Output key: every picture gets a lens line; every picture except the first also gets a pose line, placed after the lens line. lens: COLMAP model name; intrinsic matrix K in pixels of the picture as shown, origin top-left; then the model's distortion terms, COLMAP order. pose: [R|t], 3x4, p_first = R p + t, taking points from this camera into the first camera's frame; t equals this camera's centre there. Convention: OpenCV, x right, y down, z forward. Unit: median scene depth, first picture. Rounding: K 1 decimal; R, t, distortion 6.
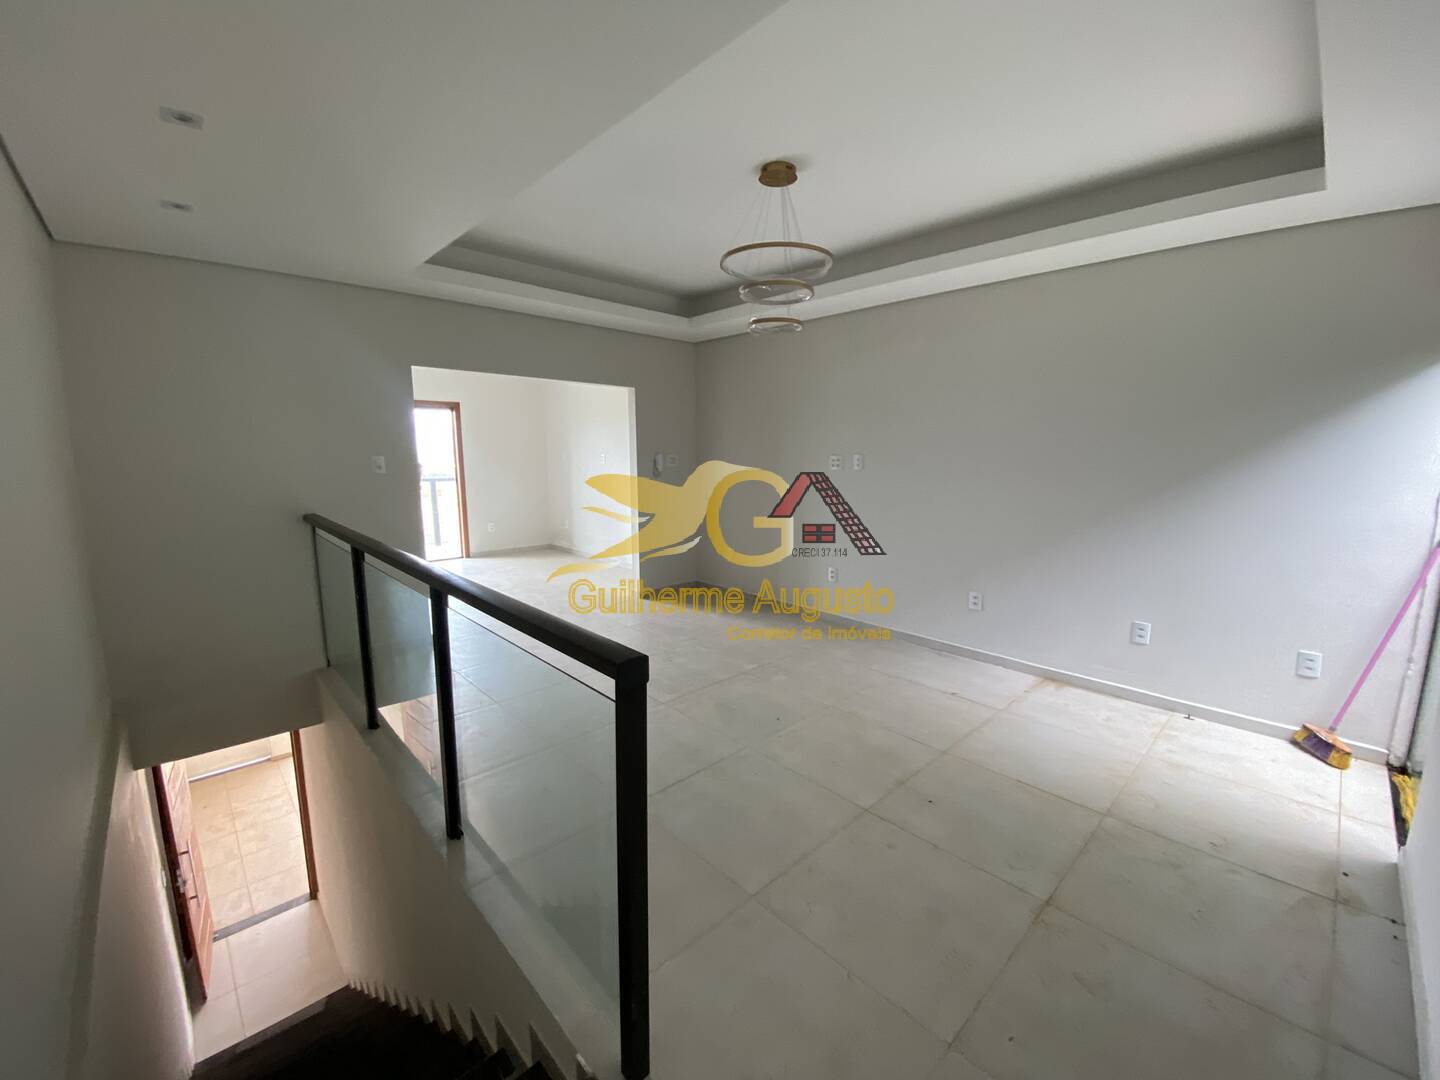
lens RADIAL K [[579.7, 0, 722.1], [0, 579.7, 538.5], [0, 0, 1]] dist [0.055833, -0.046654]
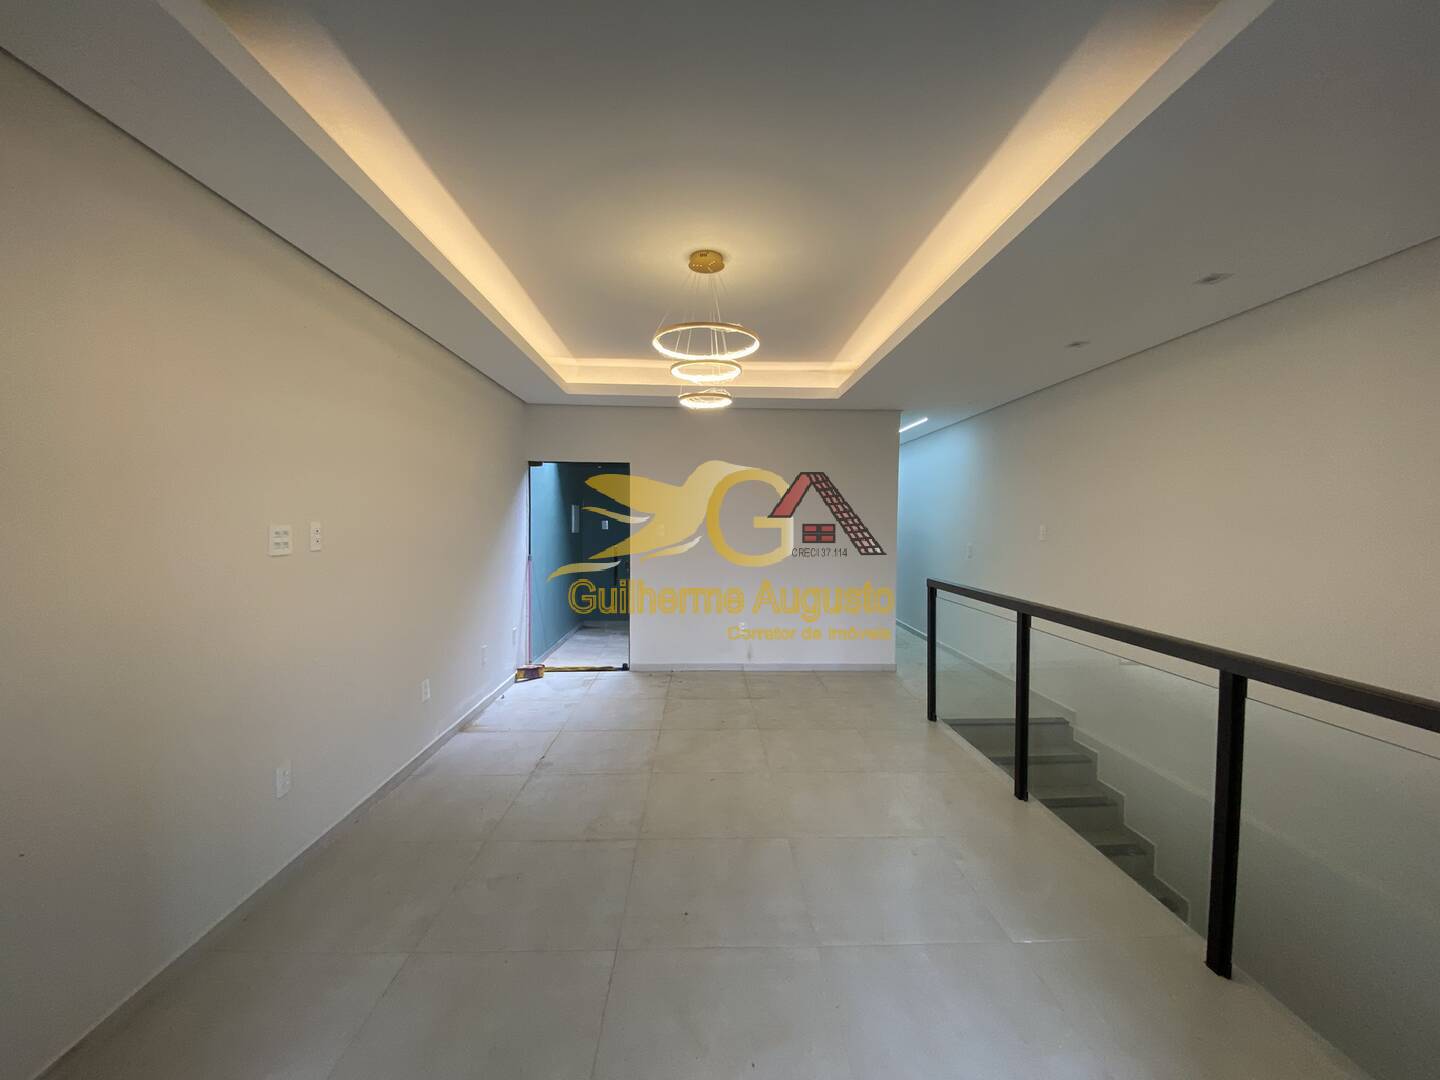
lens RADIAL K [[579.7, 0, 722.1], [0, 579.7, 538.5], [0, 0, 1]] dist [0.055833, -0.046654]
pose [[-0.739054, -0.025226, 0.673174, -0.570331], [0.098952, 0.984394, 0.145524, -0.237733], [-0.666339, 0.174162, -0.725024, 1.600423]]
